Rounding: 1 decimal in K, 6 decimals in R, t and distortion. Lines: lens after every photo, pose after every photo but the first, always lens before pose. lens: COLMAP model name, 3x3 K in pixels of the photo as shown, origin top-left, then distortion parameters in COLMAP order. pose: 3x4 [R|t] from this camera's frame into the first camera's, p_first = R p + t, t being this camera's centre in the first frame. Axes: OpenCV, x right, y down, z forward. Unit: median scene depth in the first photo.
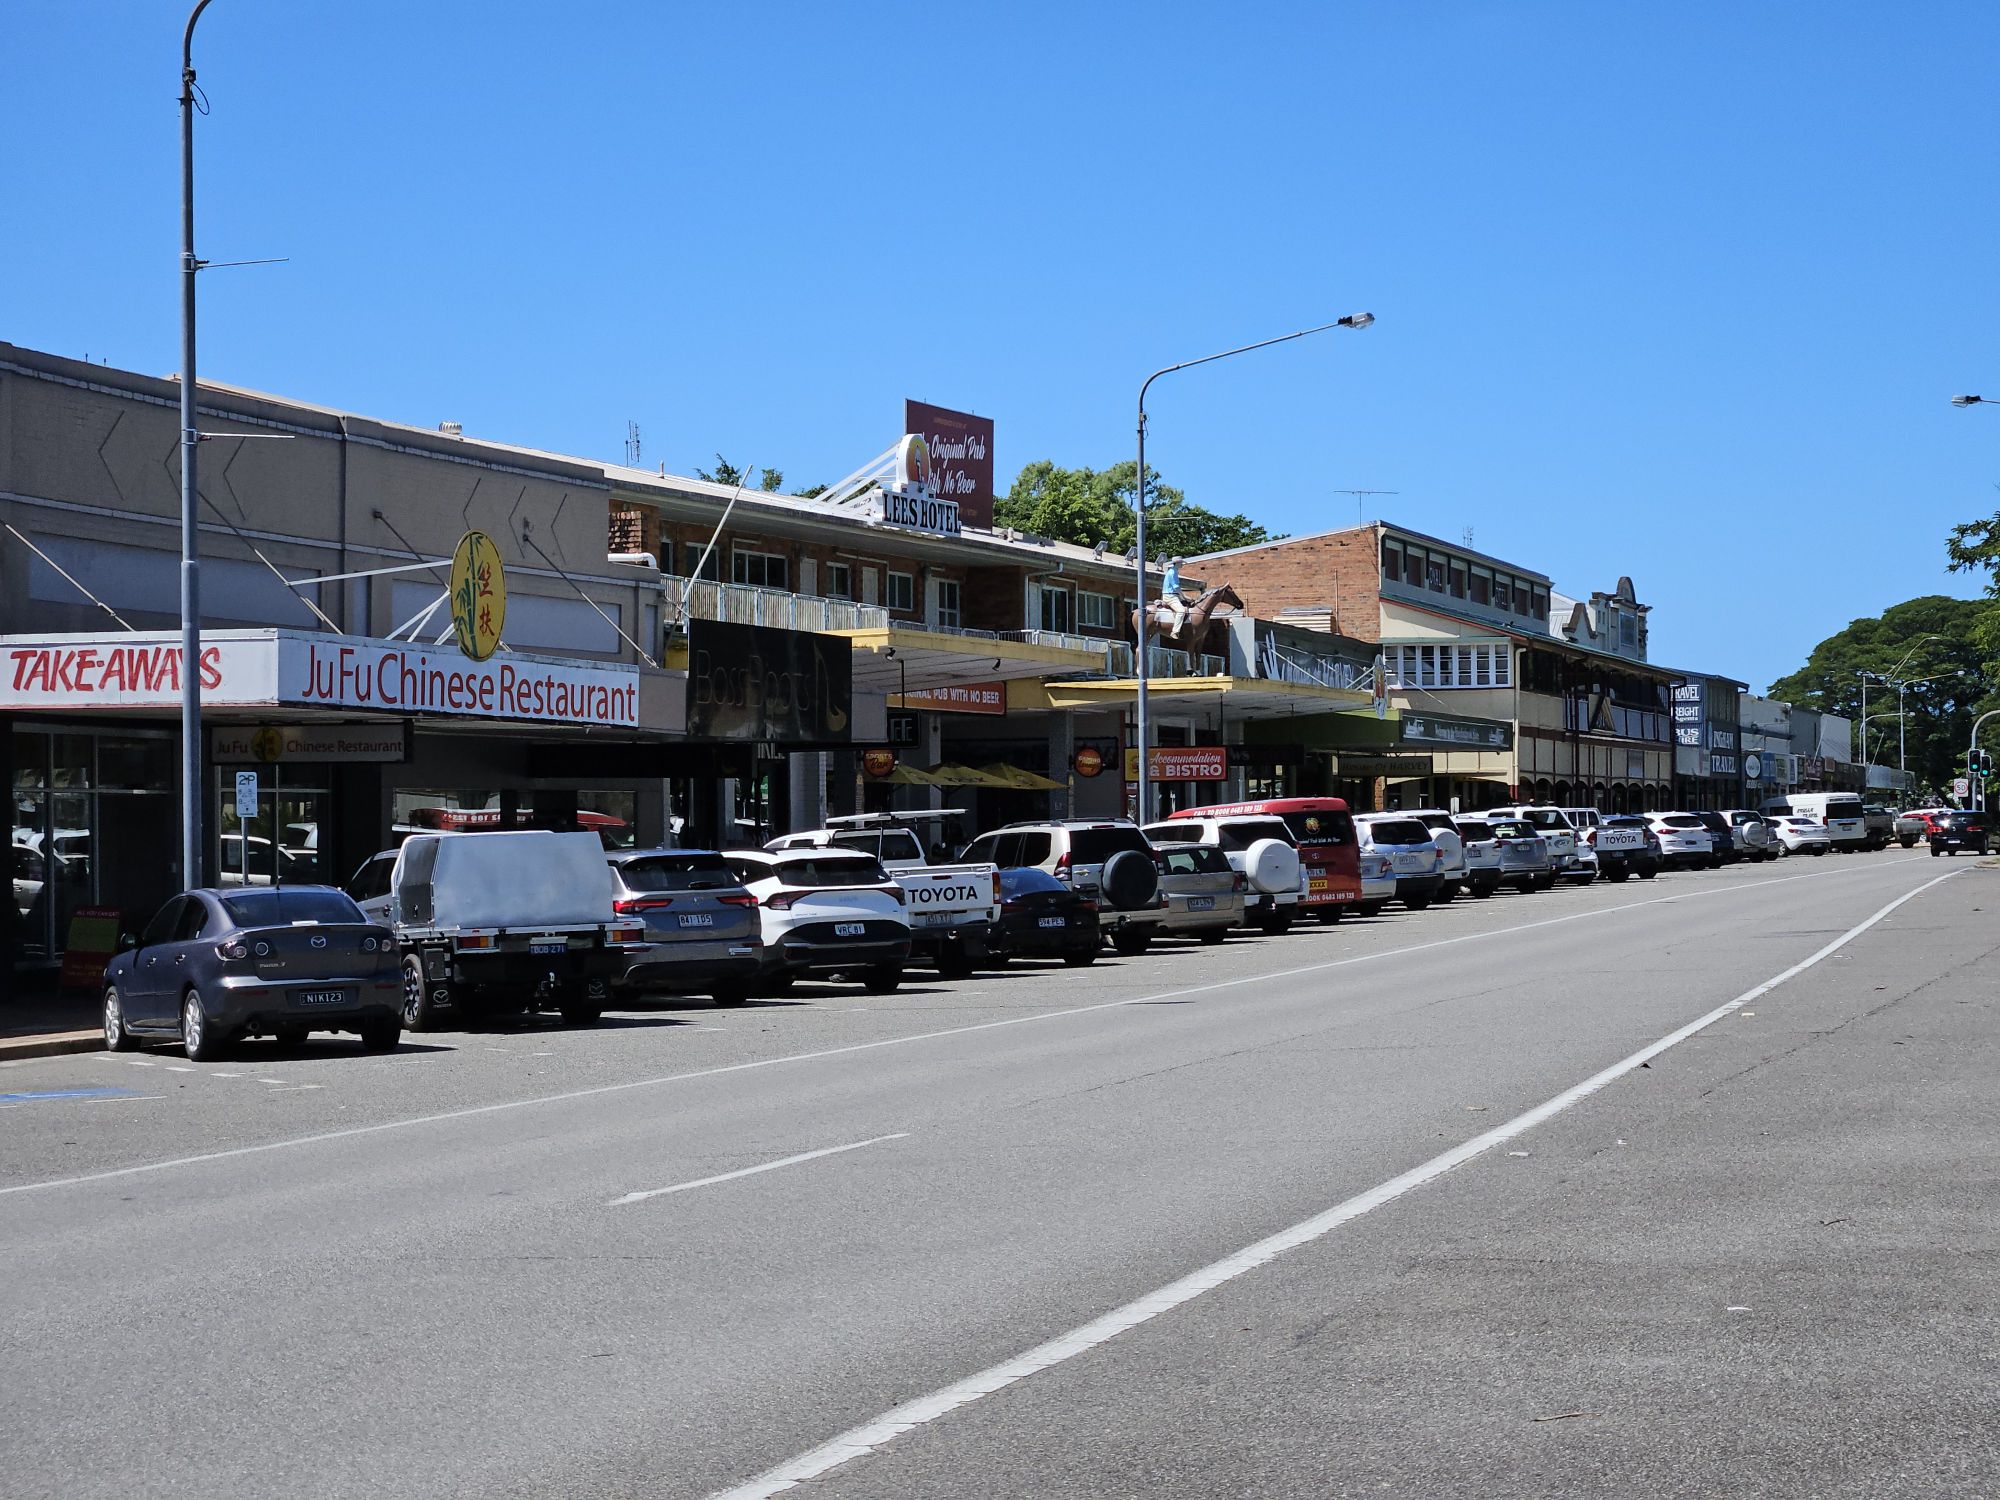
lens RADIAL K [[4008.8, 0, 1000.2], [0, 4008.8, 750.8], [0, 0, 1]] dist [-0.002570, 0.000000]
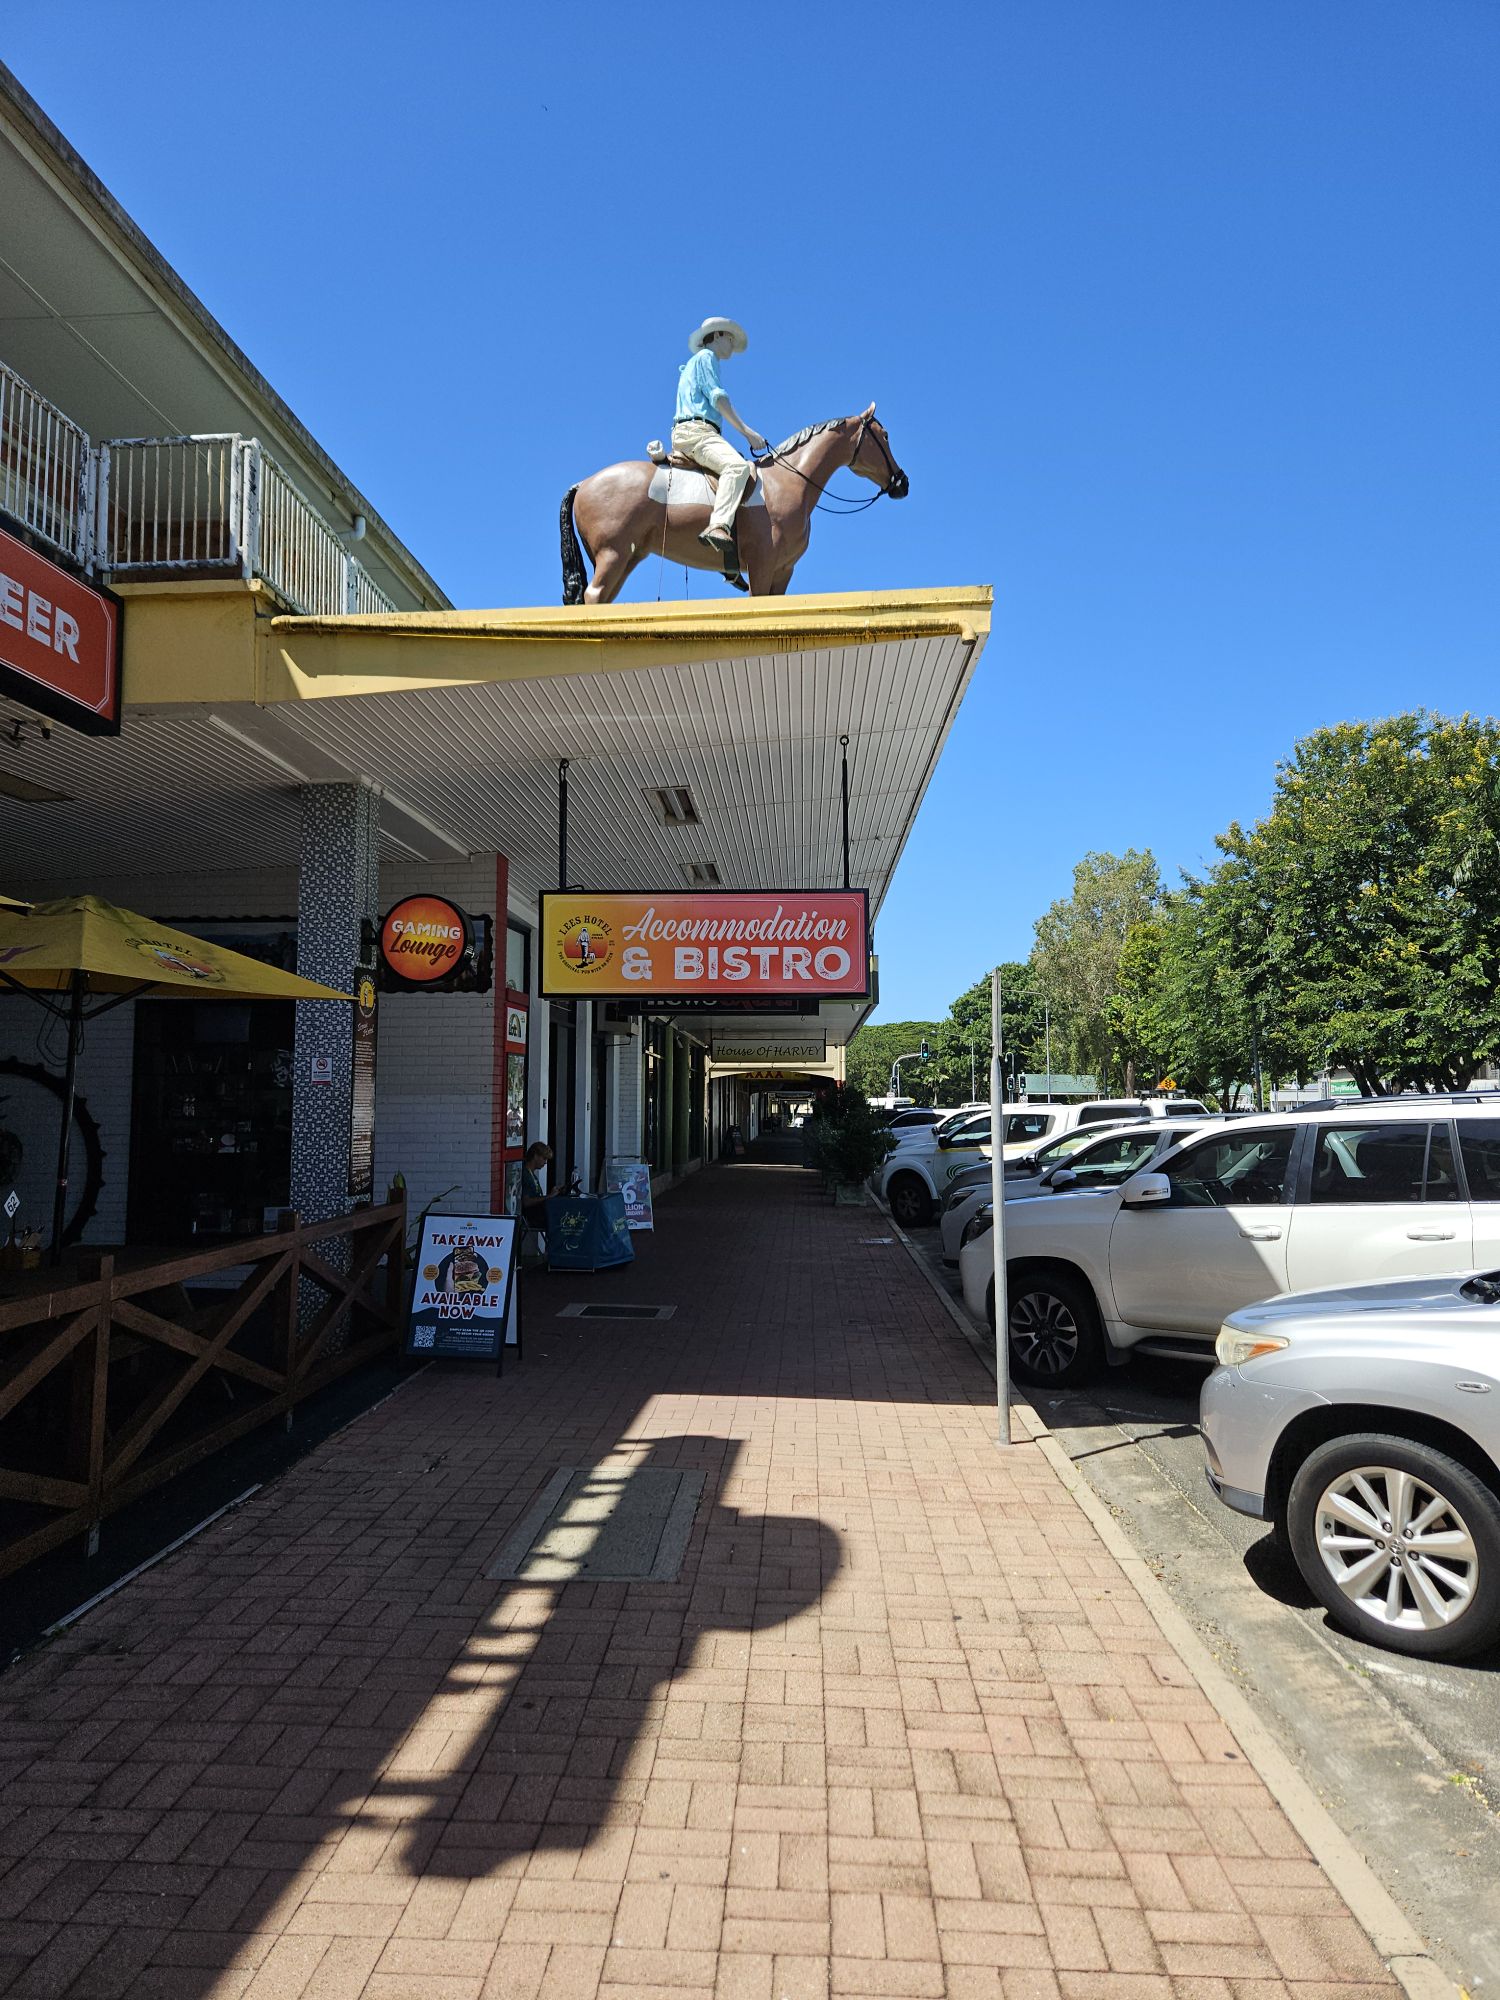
lens RADIAL K [[1331.1, 0, 752.3], [0, 1331.1, 996.8], [0, 0, 1]] dist [-0.000431, 0.000005]
pose [[0.961226, 0.031810, 0.273922, 0.018453], [-0.012876, 0.997418, -0.070646, 0.015027], [-0.275462, 0.064380, 0.959154, 0.898550]]
